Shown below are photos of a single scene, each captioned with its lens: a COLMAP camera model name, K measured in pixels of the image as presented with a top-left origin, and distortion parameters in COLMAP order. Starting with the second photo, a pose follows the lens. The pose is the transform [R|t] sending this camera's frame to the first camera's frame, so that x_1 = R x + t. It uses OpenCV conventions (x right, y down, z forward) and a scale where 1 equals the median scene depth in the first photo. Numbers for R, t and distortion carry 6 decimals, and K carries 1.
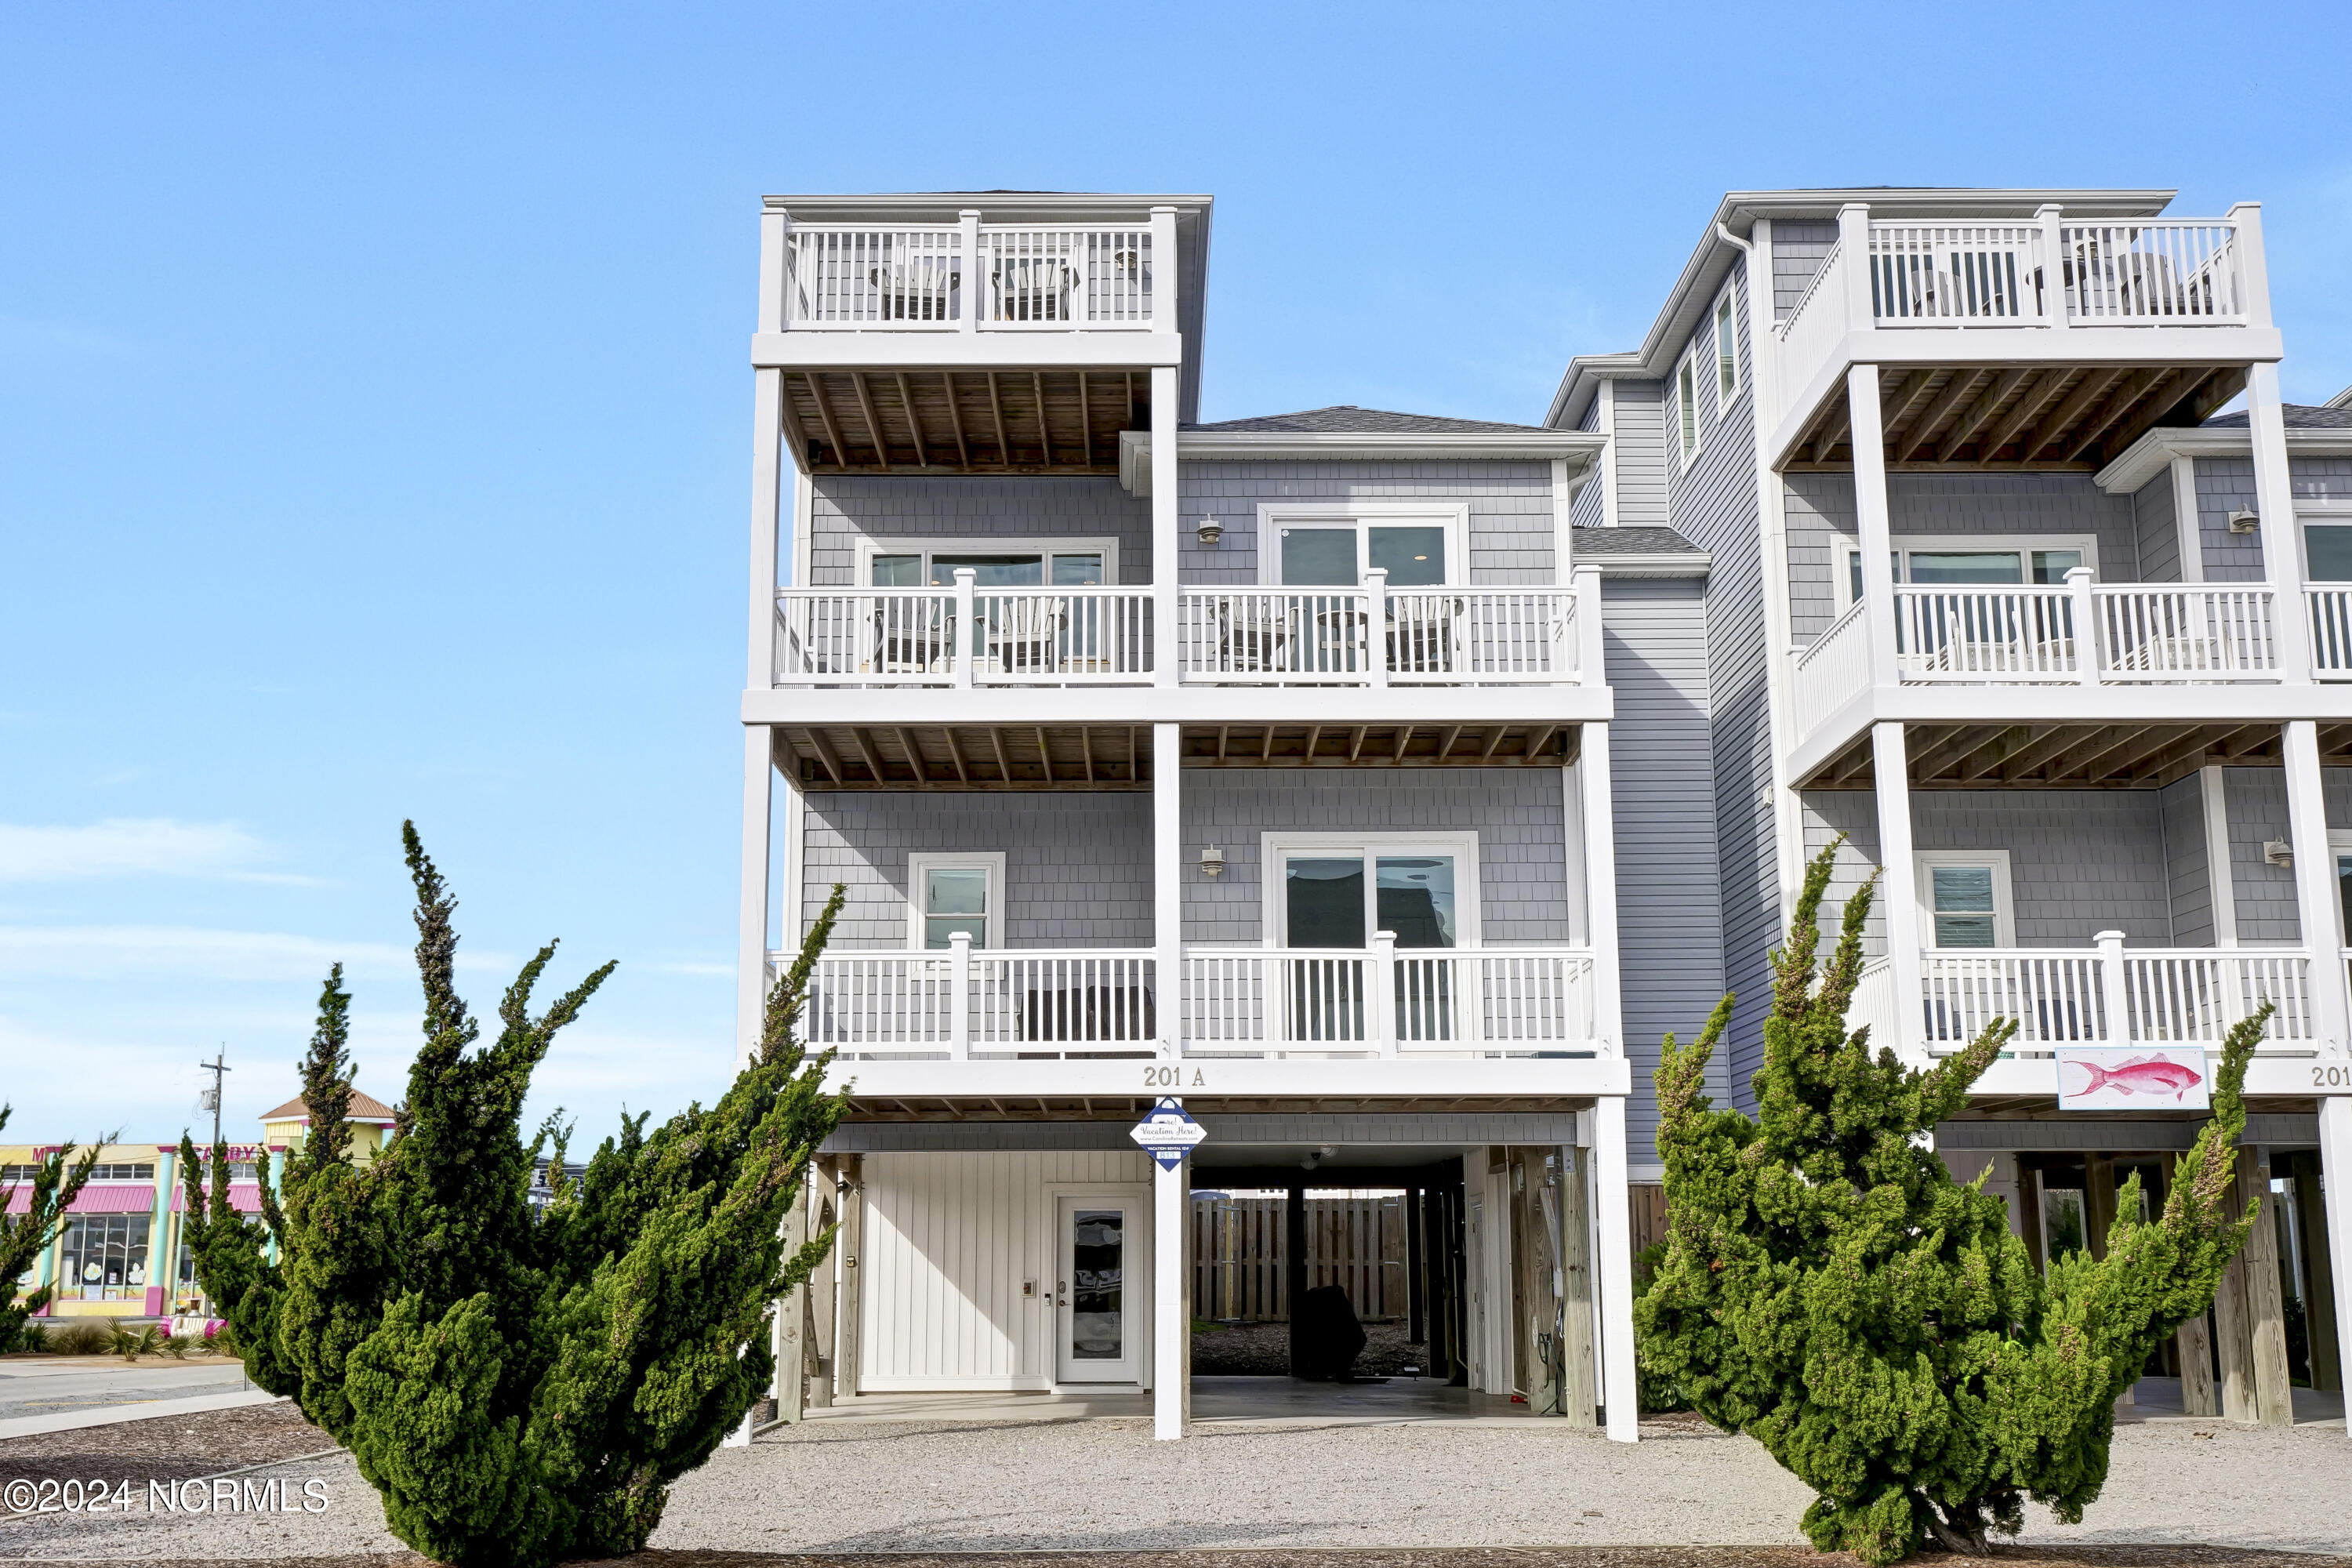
lens RADIAL K [[2402.7, 0, 1176.0], [0, 2402.7, 784.0], [0, 0, 1]] dist [0.076392, -0.002622]
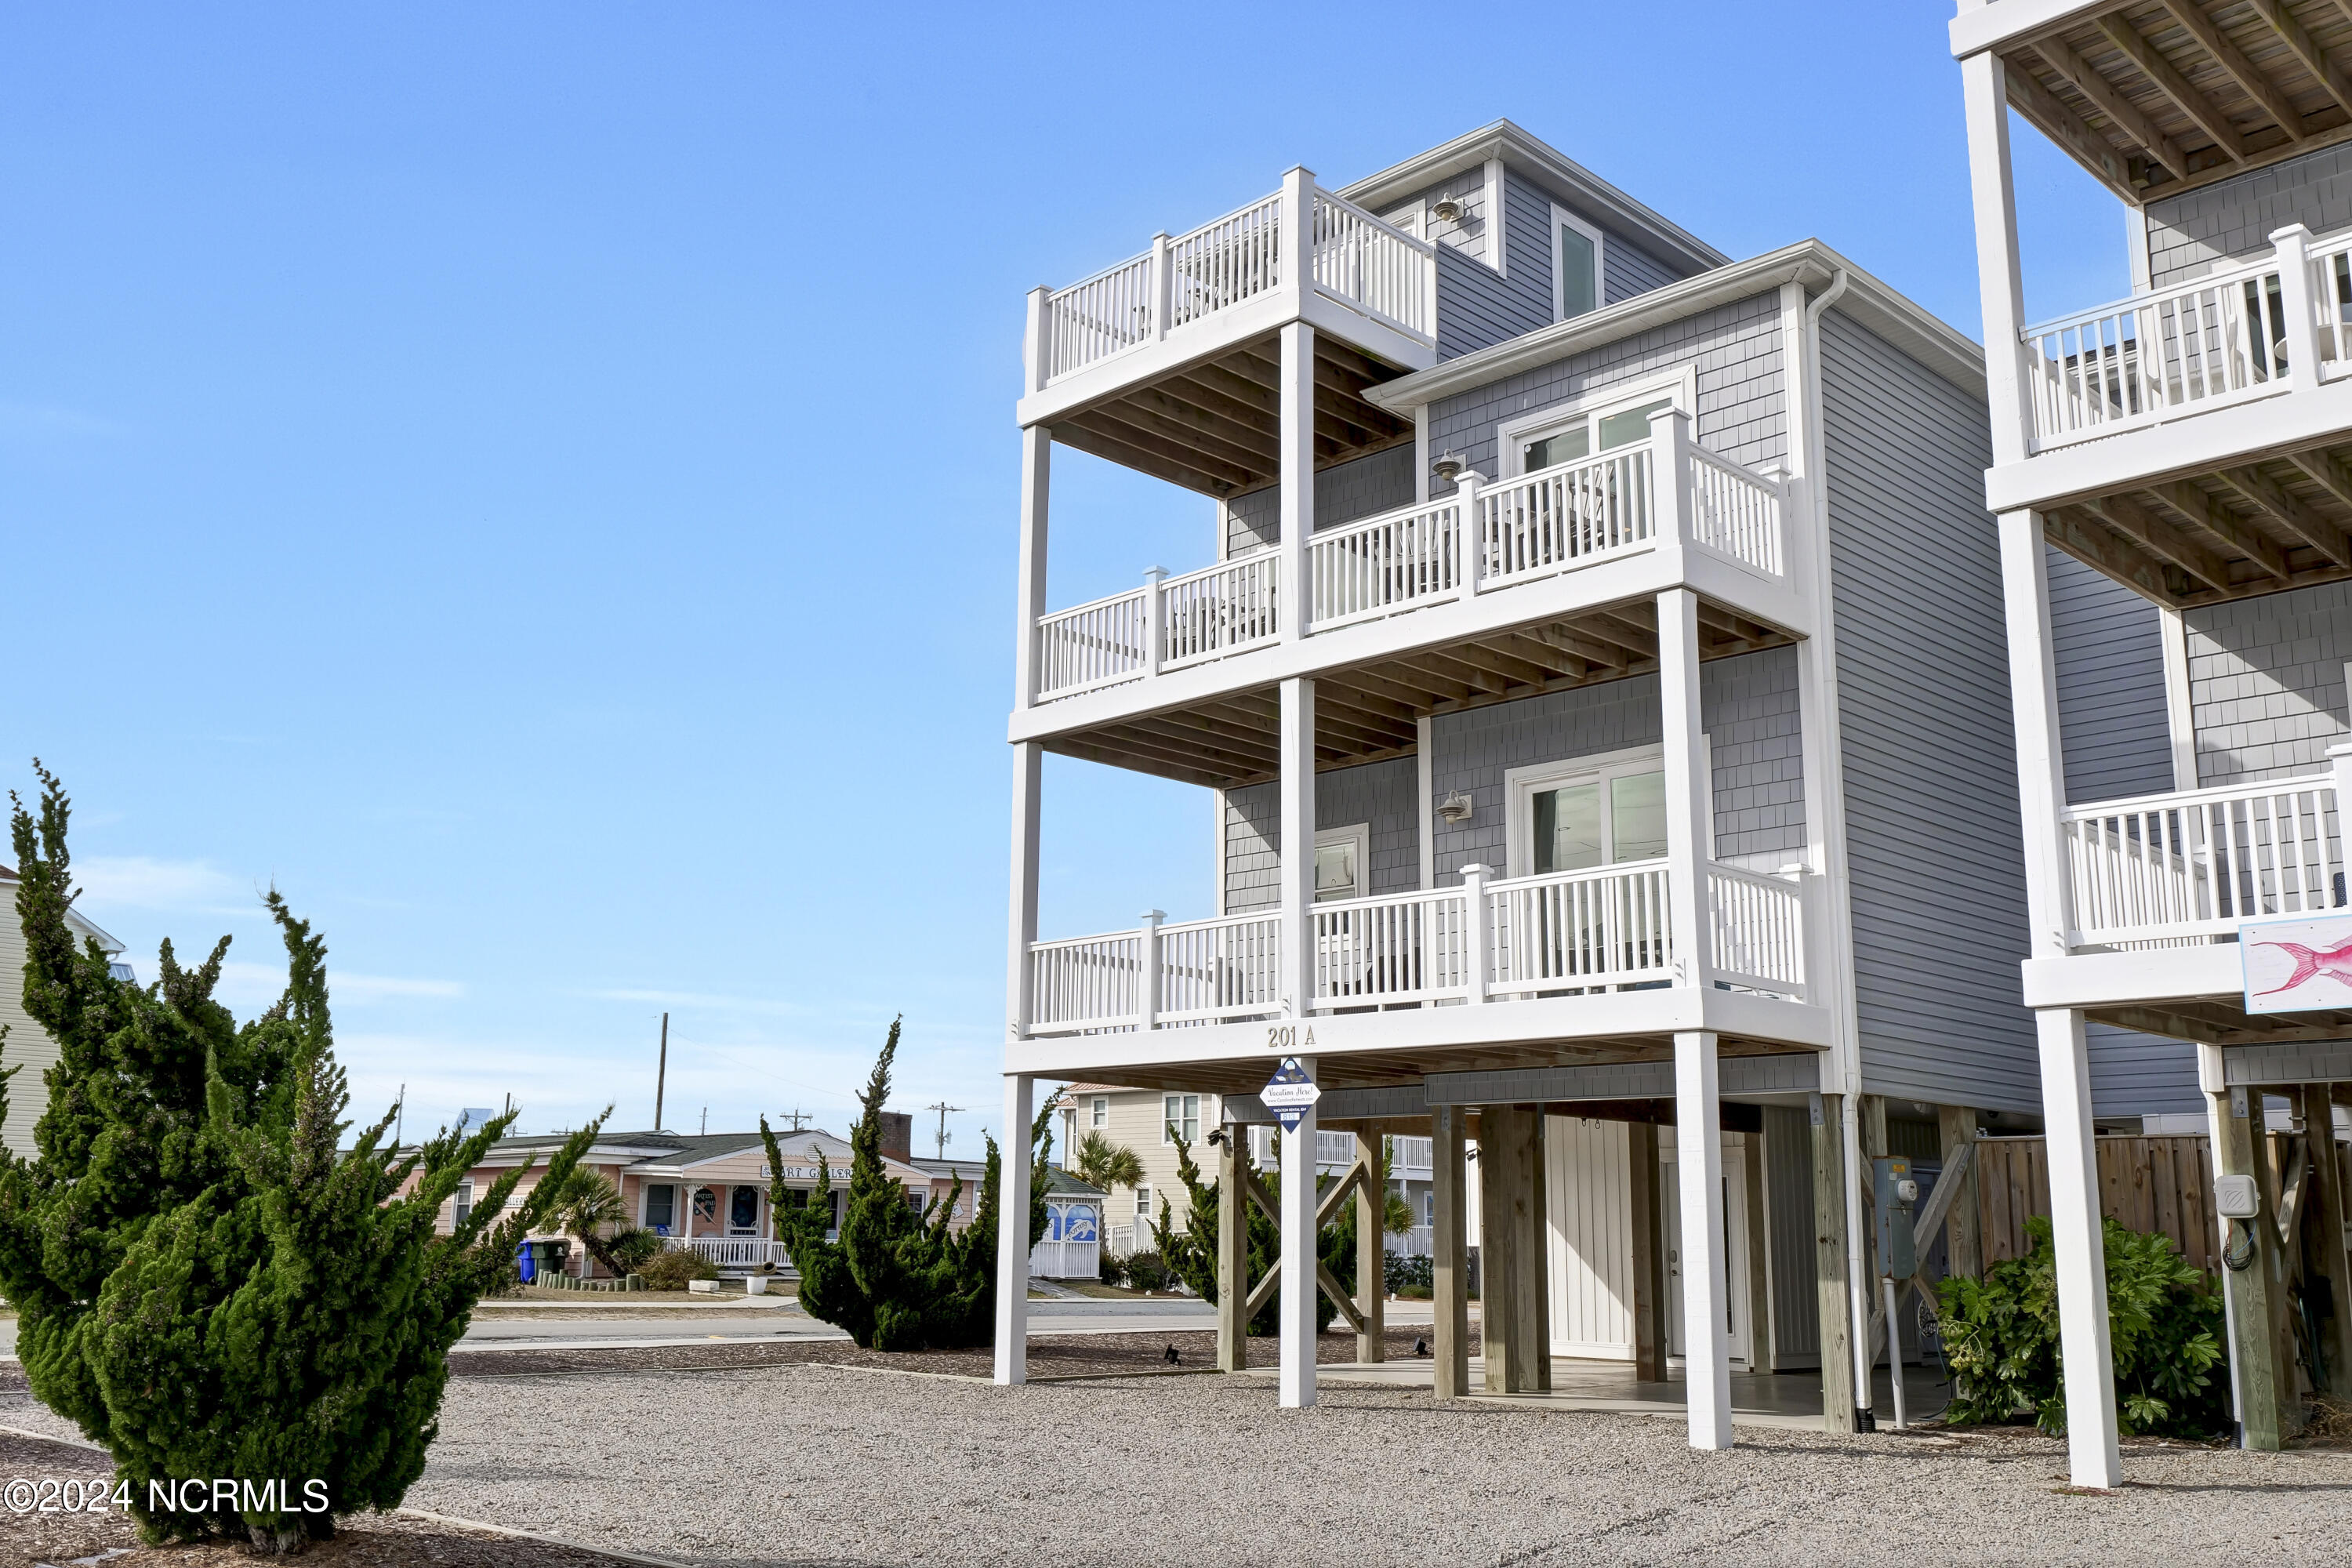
lens RADIAL K [[2097.5, 0, 1176.0], [0, 2097.5, 784.0], [0, 0, 1]] dist [0.013329, 0.005547]
pose [[0.700834, -0.135864, -0.700266, 0.516263], [0.125516, 0.989865, -0.066434, 0.063407], [0.702194, -0.041335, 0.710784, 0.326864]]
